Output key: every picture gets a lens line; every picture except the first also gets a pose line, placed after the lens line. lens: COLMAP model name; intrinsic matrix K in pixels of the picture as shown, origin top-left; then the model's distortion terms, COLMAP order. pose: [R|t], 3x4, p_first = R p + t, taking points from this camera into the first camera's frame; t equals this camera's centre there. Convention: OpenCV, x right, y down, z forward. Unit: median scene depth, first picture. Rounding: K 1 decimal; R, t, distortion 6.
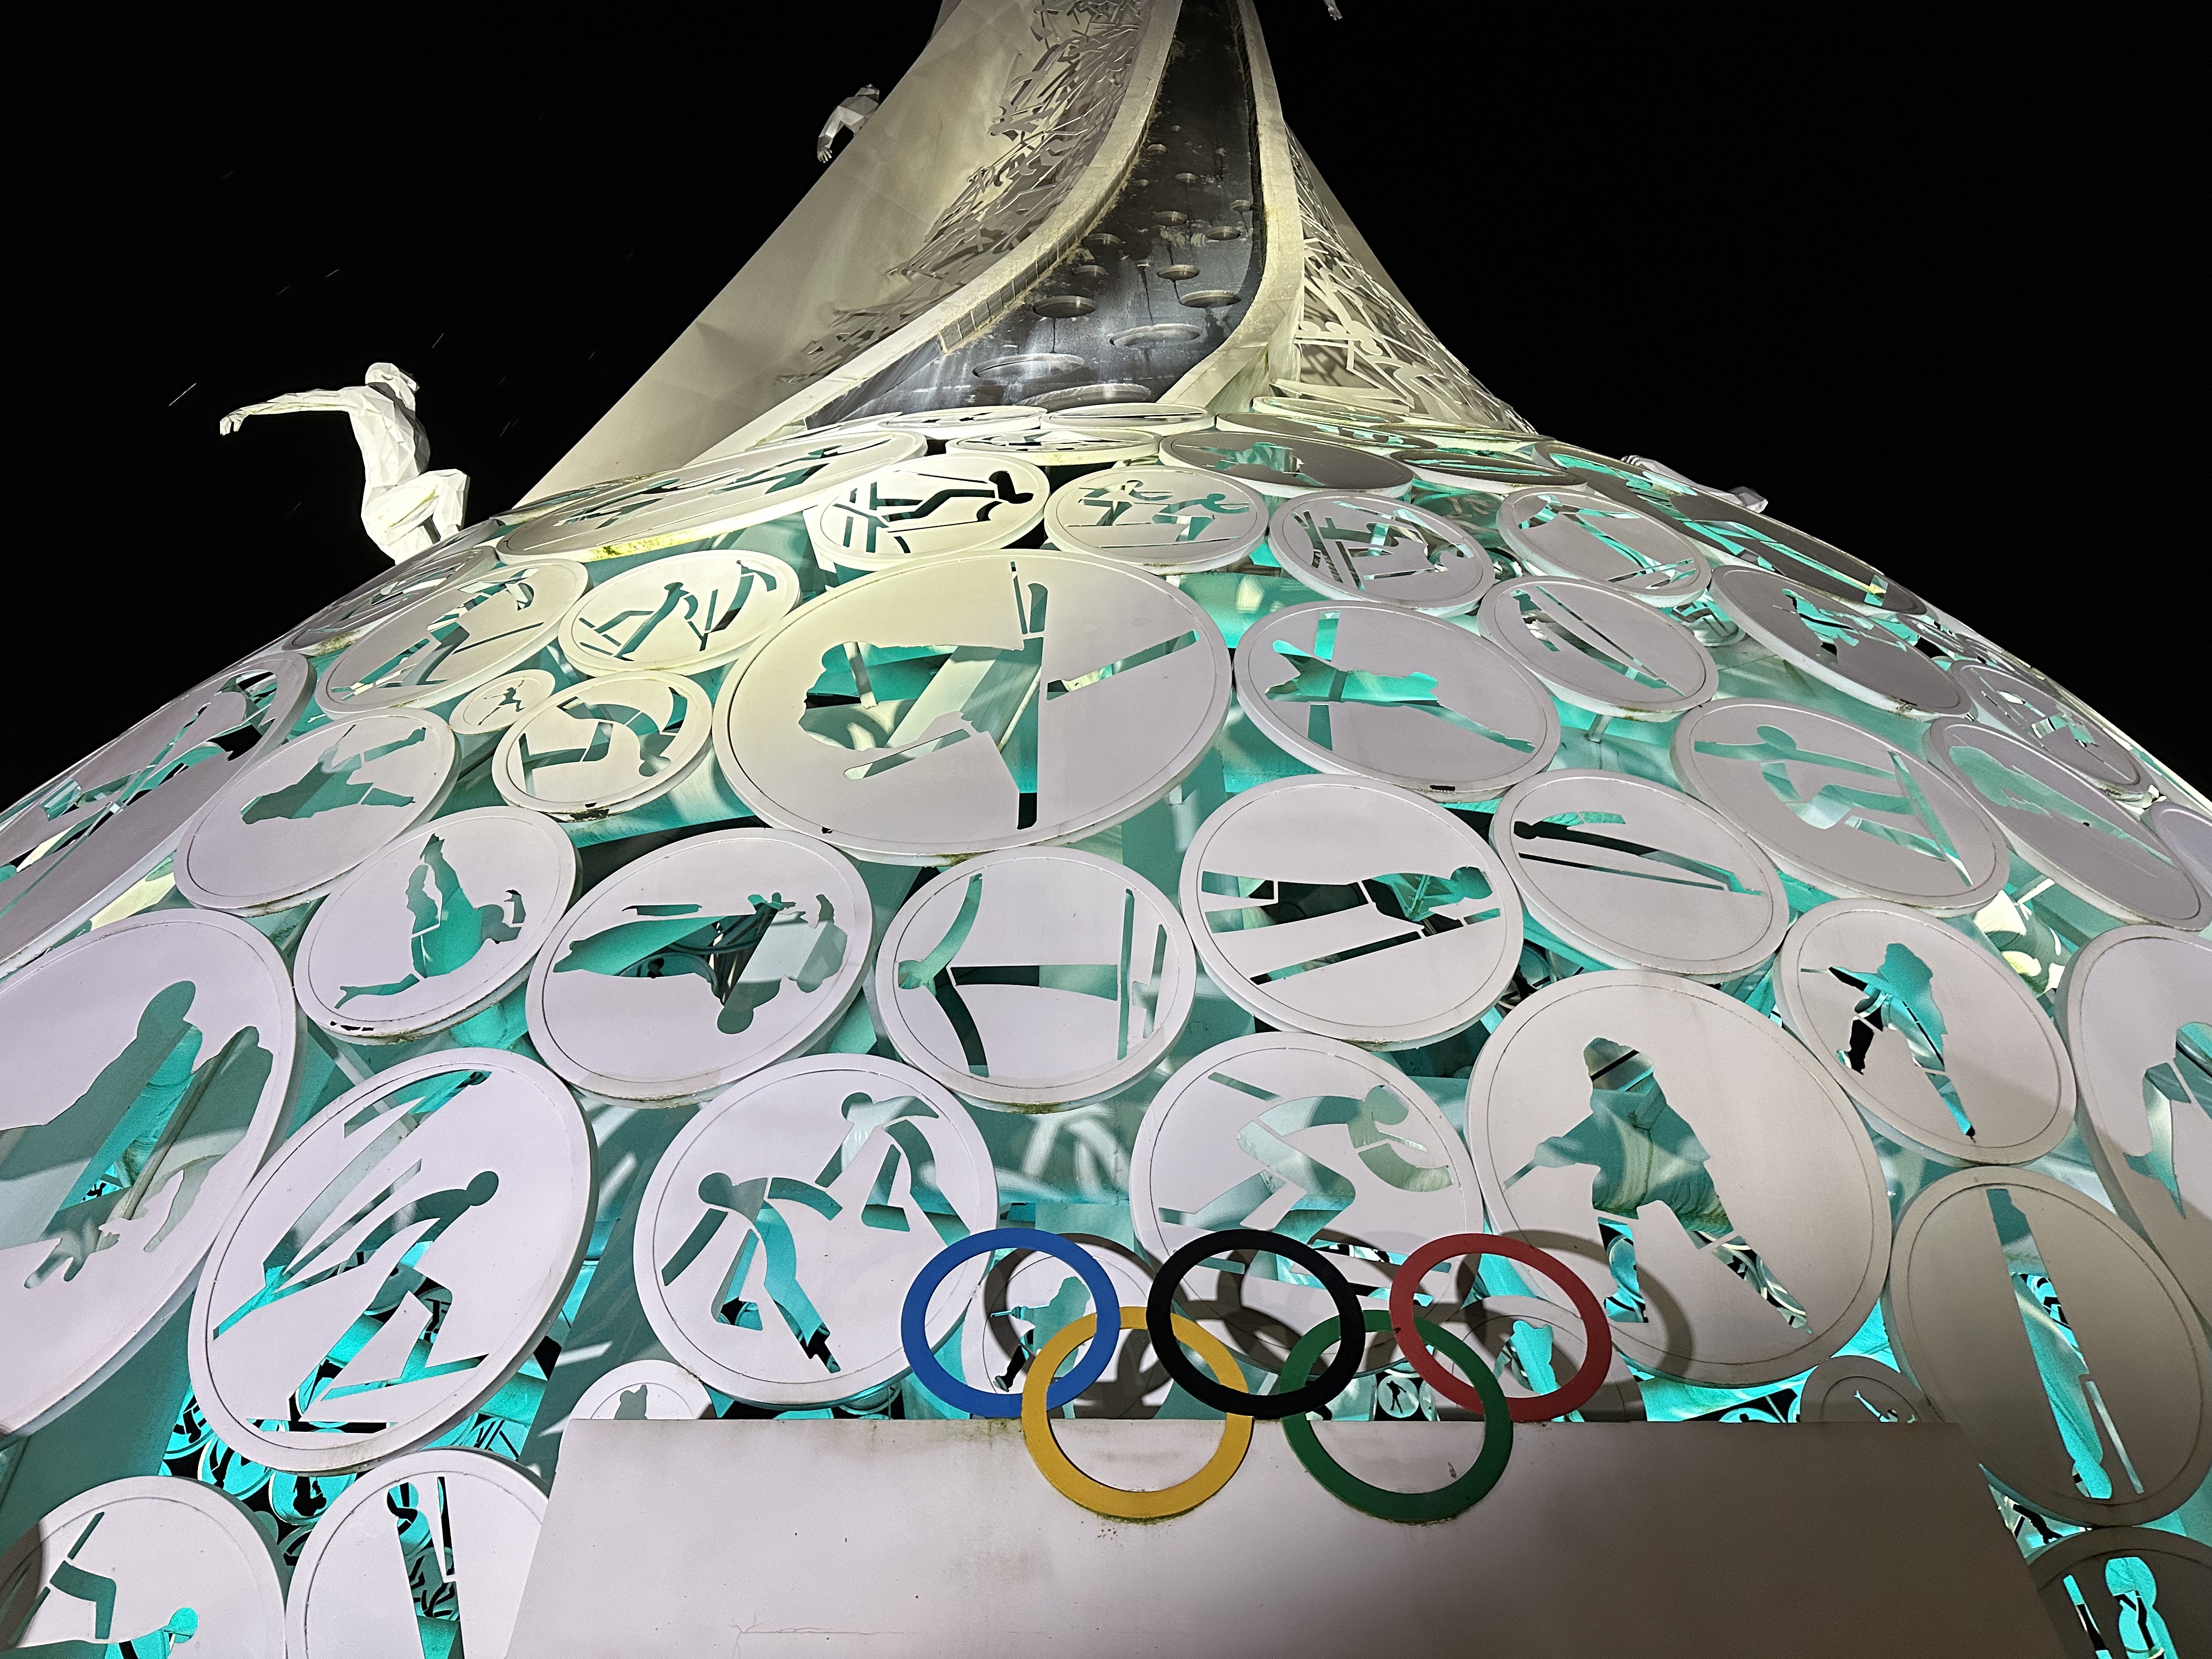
lens RADIAL K [[1531.9, 0, 1116.6], [0, 1531.9, 814.3], [0, 0, 1]] dist [0.024047, -0.000887]
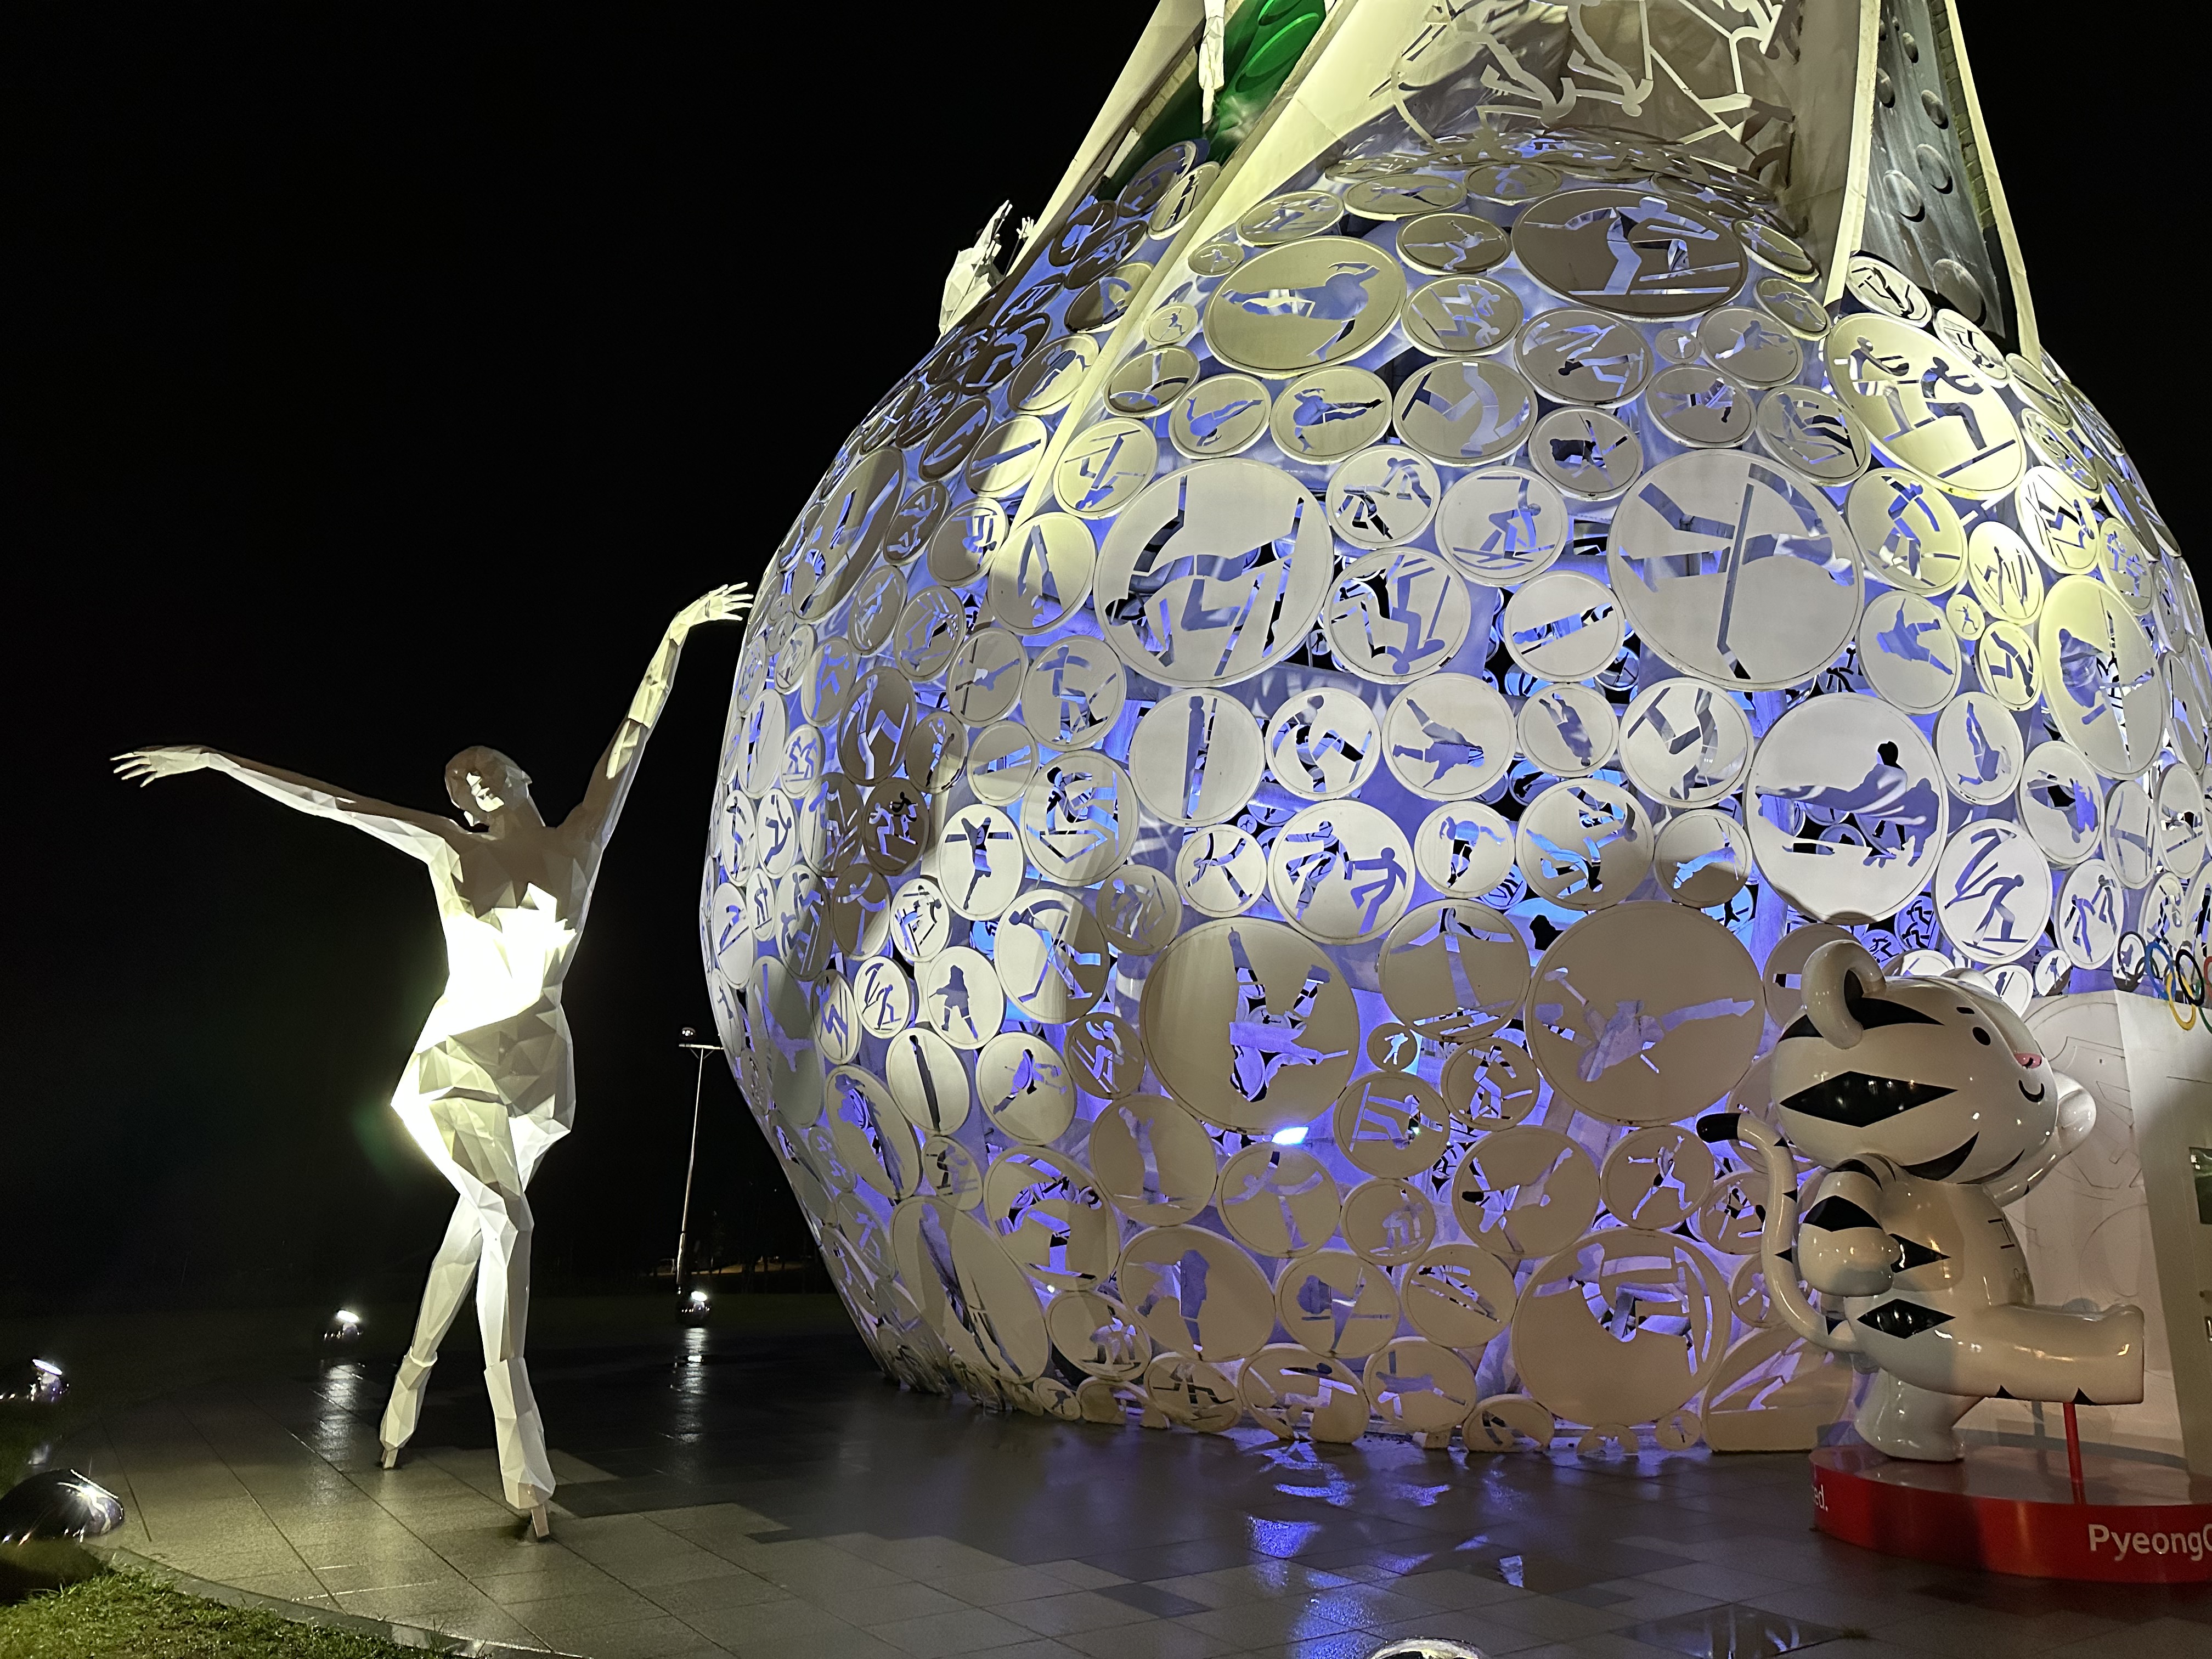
lens RADIAL K [[1531.9, 0, 1116.6], [0, 1531.9, 814.3], [0, 0, 1]] dist [0.024047, -0.000887]
pose [[0.831039, 0.163441, 0.531659, -3.349990], [-0.449933, 0.759499, 0.469810, -0.461572], [-0.327008, -0.629641, 0.704711, -0.453035]]
